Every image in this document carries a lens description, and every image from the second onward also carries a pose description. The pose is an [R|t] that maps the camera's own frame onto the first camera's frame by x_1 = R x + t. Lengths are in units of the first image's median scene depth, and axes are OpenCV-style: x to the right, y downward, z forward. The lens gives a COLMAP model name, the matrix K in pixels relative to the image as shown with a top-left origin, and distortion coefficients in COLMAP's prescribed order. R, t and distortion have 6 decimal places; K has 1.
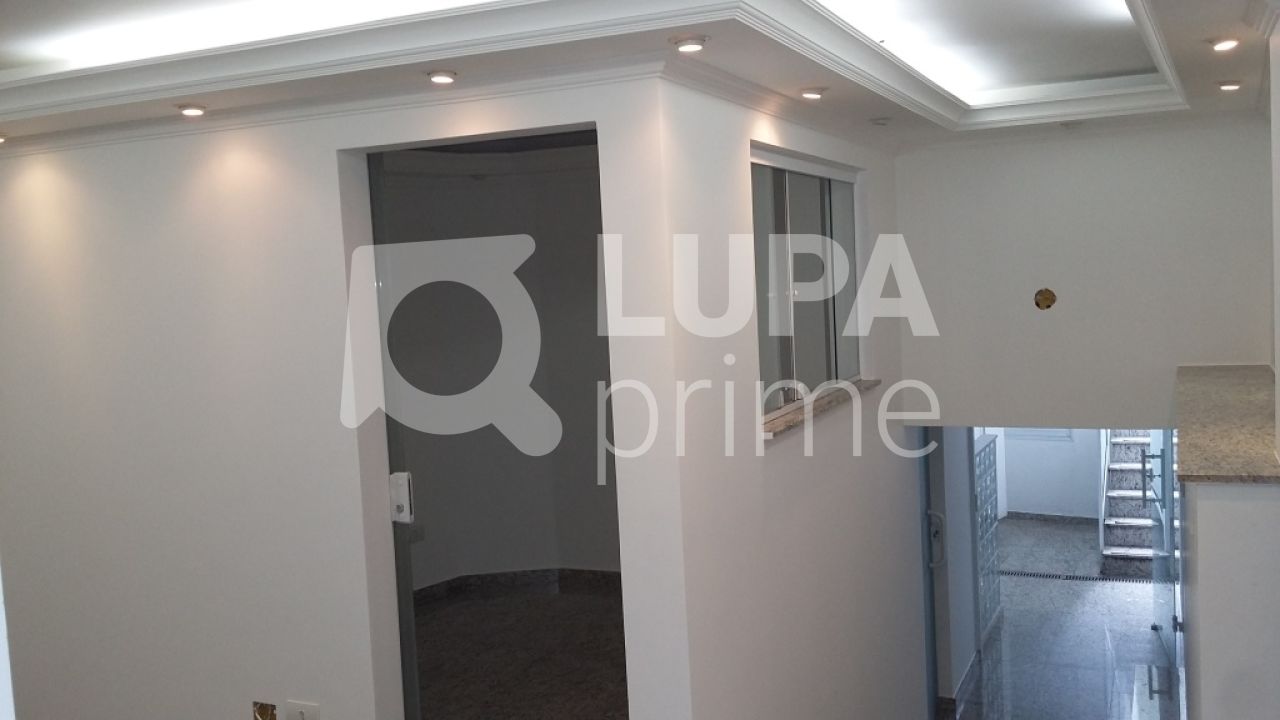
lens RADIAL K [[1183.8, 0, 640.0], [0, 1183.8, 360.0], [0, 0, 1]] dist [0.122572, -0.226342]
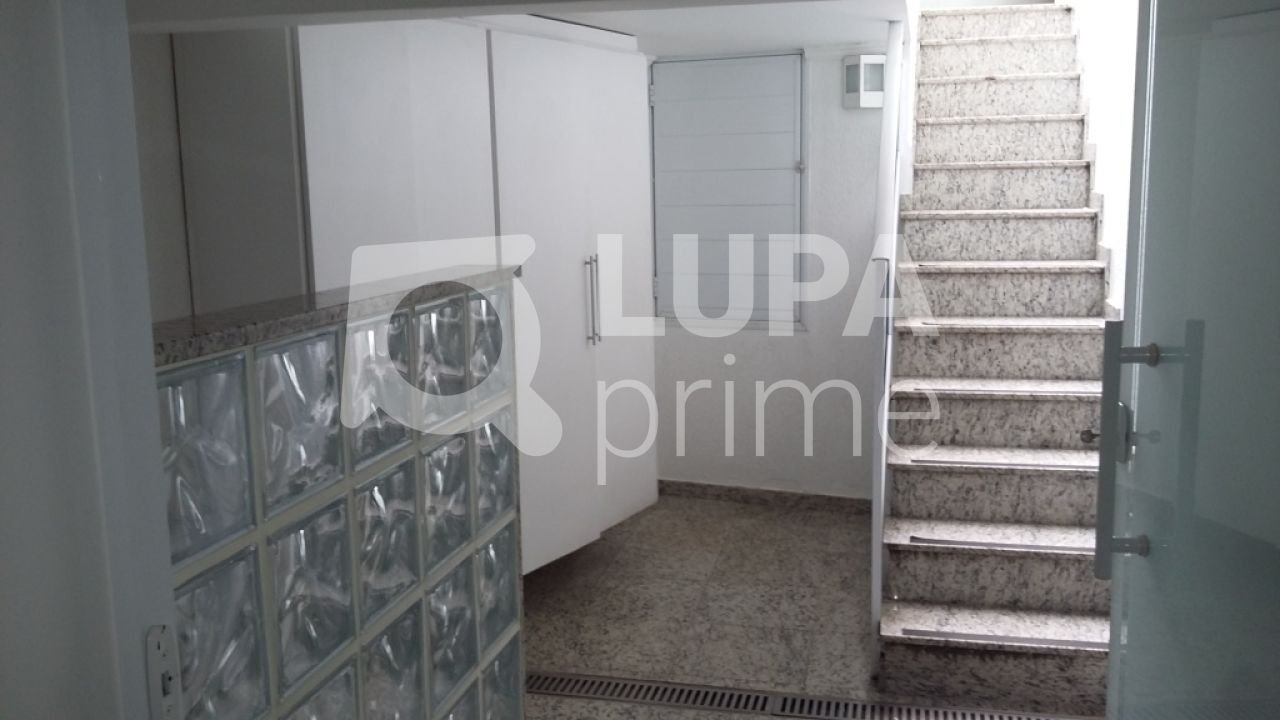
lens RADIAL K [[1183.8, 0, 640.0], [0, 1183.8, 360.0], [0, 0, 1]] dist [0.122572, -0.226342]
pose [[0.977108, 0.001579, 0.212736, 0.288362], [-0.017006, 0.997352, 0.070705, 0.067959], [-0.212061, -0.072704, 0.974548, 0.811899]]
